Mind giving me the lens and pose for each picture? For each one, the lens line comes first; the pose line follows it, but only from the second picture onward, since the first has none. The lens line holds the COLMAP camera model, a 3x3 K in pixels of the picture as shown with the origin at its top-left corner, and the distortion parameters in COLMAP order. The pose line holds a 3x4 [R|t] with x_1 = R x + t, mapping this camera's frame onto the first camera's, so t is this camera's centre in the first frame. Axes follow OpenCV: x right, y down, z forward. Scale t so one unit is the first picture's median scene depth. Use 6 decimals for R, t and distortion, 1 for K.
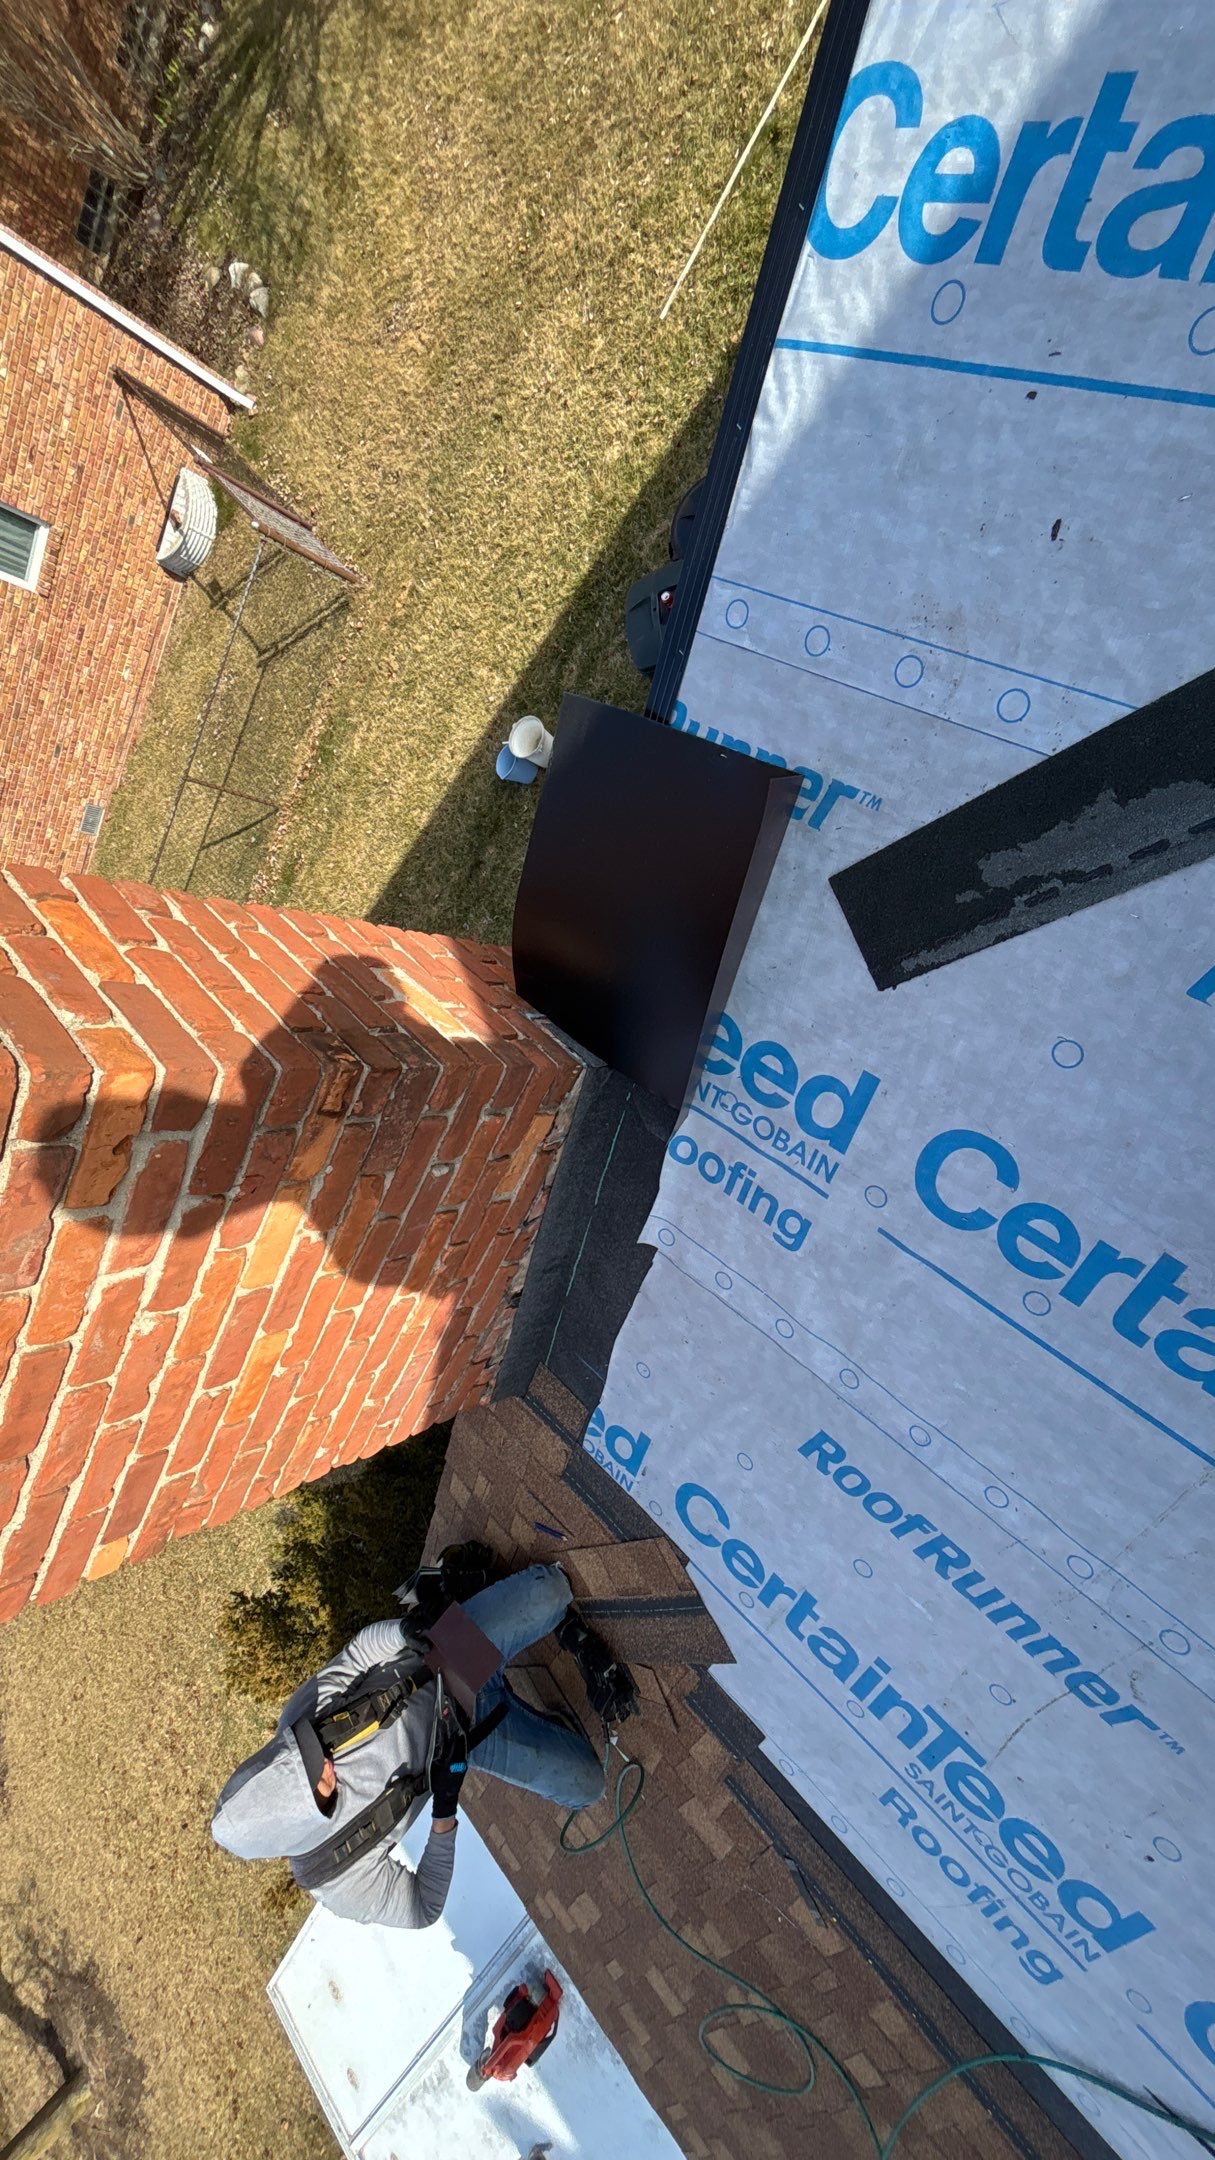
lens RADIAL K [[862.8, 0, 607.7], [0, 862.8, 1069.5], [0, 0, 1]] dist [-0.001051, 0.000960]
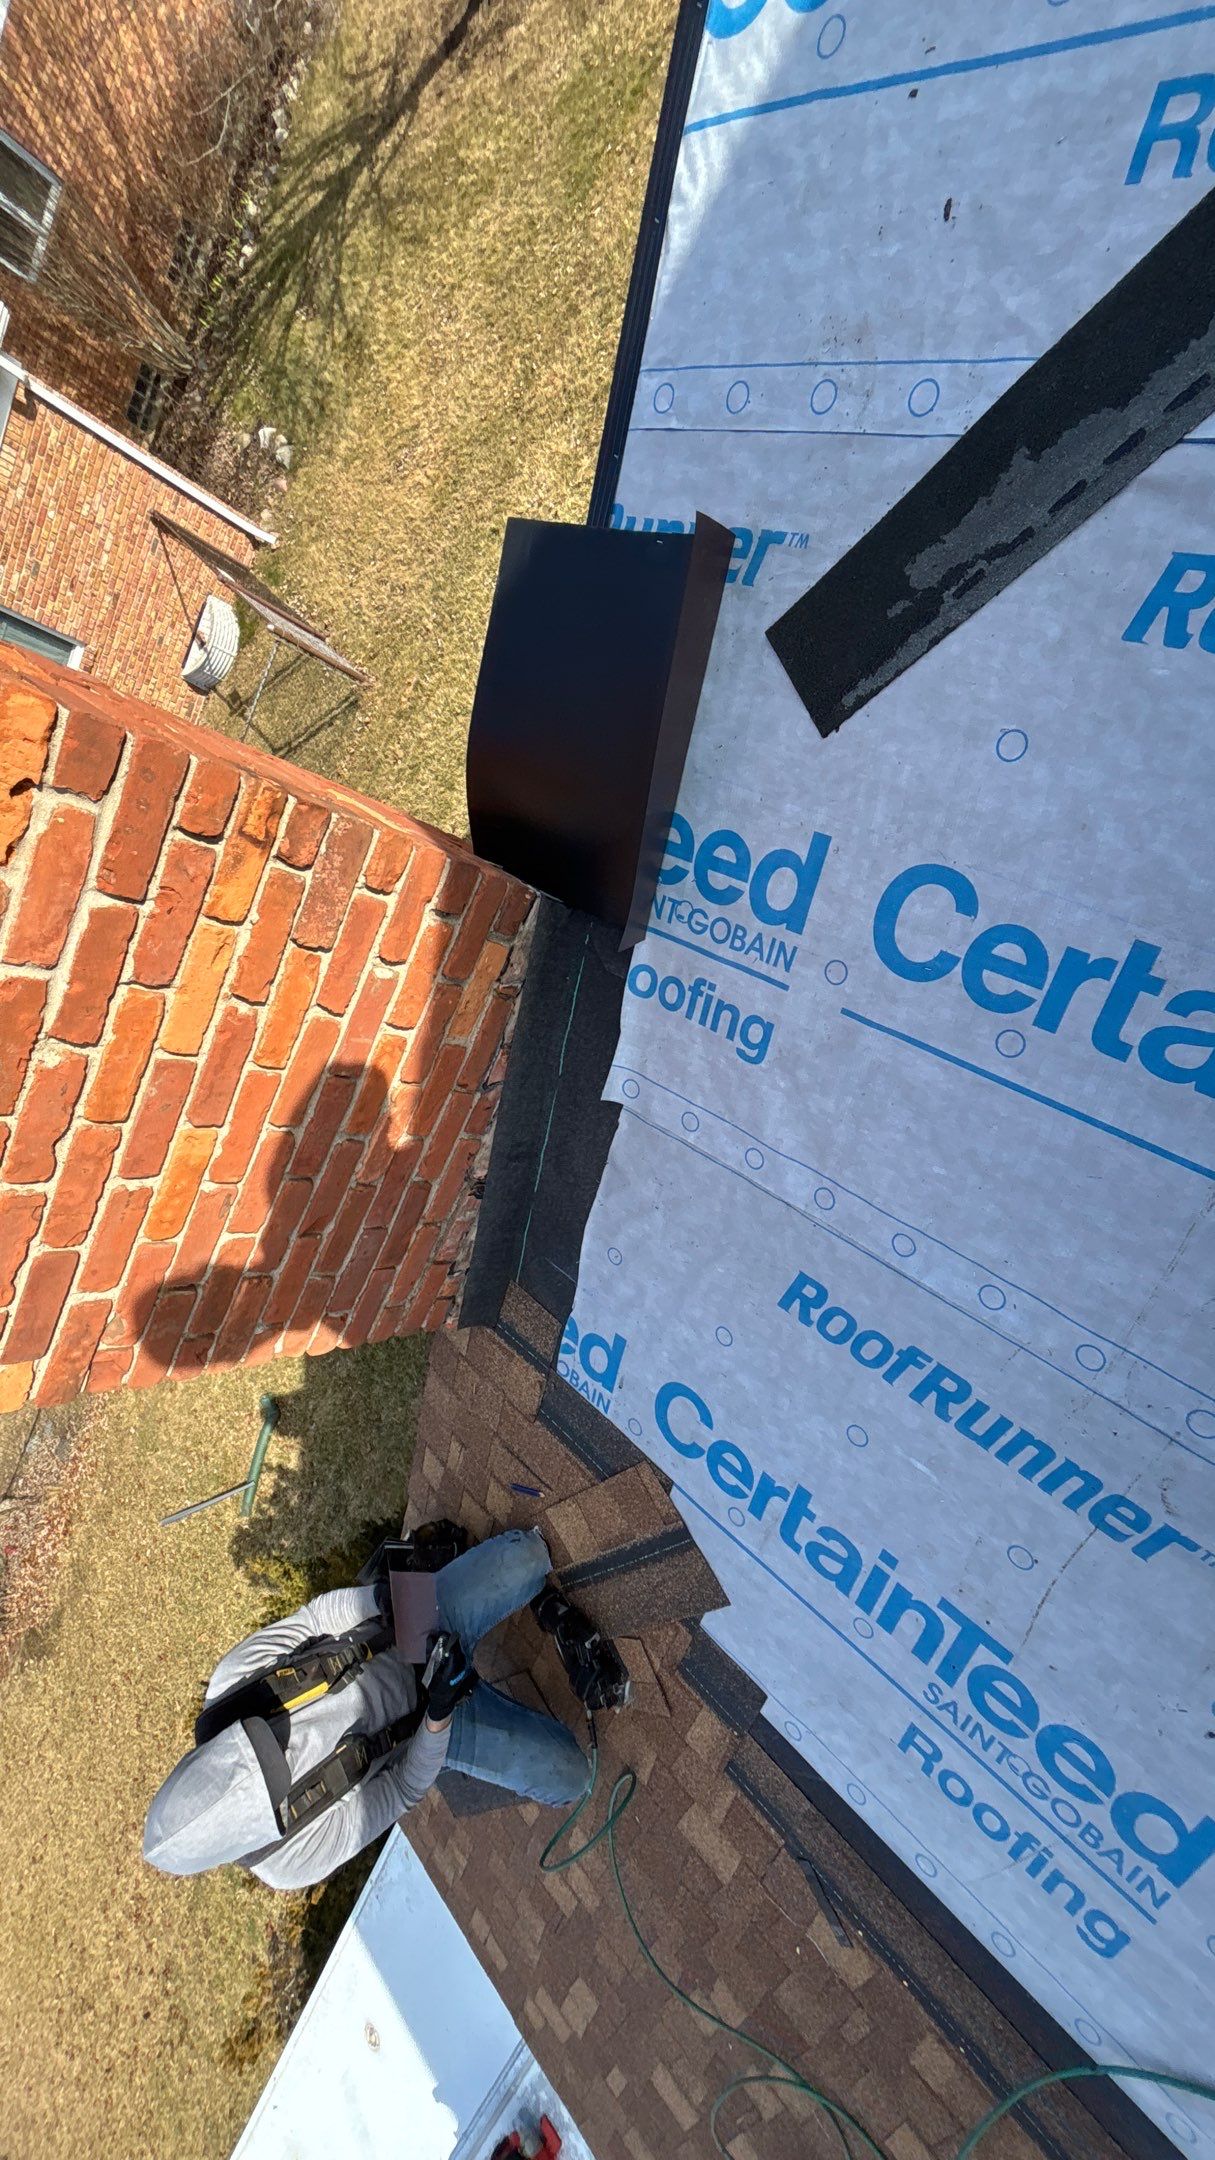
lens RADIAL K [[862.8, 0, 608.3], [0, 862.8, 1085.5], [0, 0, 1]] dist [-0.001051, 0.000960]
pose [[0.999594, -0.023589, -0.015955, 0.061277], [0.021173, 0.990269, -0.137546, 0.337327], [0.019045, 0.137153, 0.990367, 0.061993]]
